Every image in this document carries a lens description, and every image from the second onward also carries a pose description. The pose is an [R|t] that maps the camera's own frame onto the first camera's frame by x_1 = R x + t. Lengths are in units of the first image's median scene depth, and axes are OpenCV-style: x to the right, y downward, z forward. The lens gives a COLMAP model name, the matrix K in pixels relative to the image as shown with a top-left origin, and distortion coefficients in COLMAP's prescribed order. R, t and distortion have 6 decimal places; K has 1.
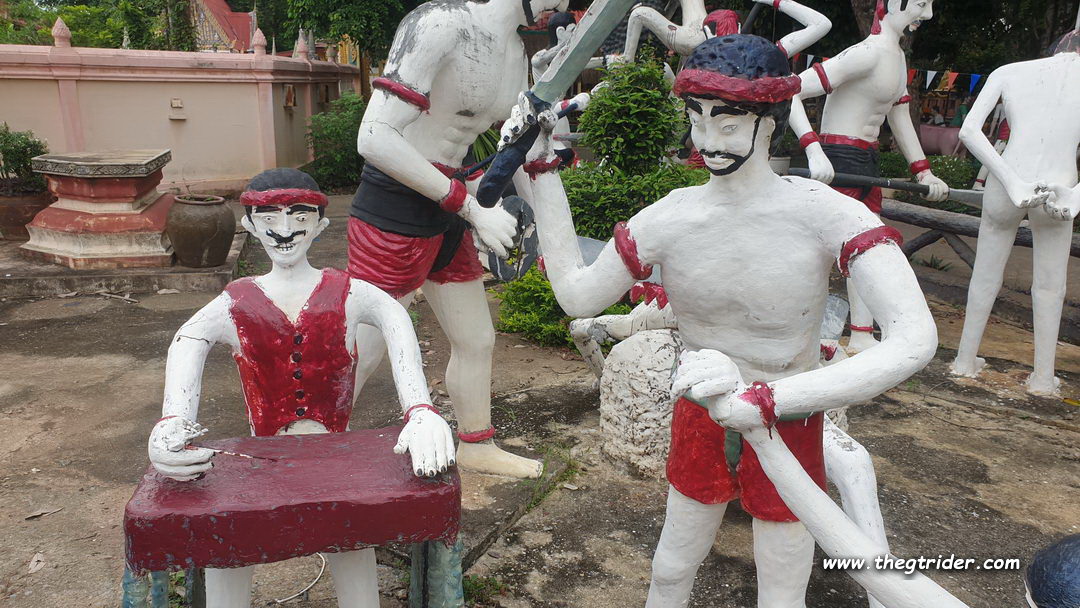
lens RADIAL K [[838.0, 0, 535.9], [0, 838.0, 306.5], [0, 0, 1]] dist [0.031562, -0.014030]
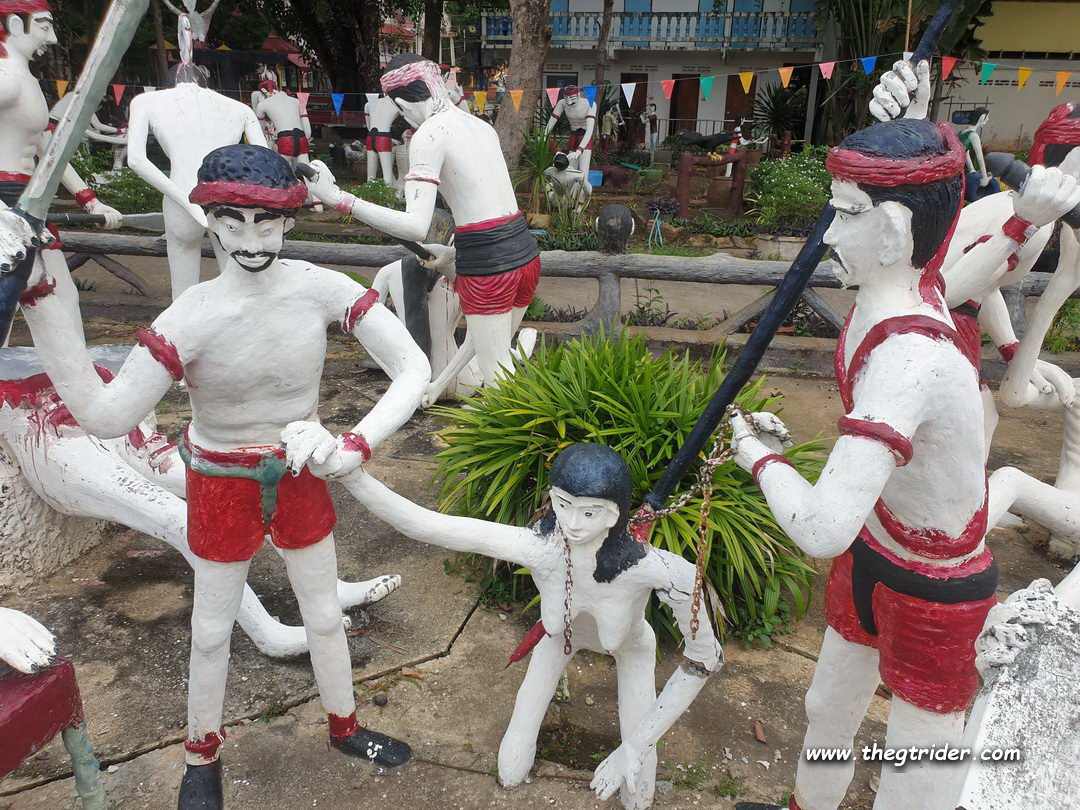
lens RADIAL K [[848.4, 0, 540.0], [0, 848.4, 405.0], [0, 0, 1]] dist [0.005601, 0.000052]
pose [[0.517332, -0.297875, 0.802270, -0.506316], [0.207780, 0.953136, 0.219906, -0.145453], [-0.830177, 0.052931, 0.554981, 0.061827]]
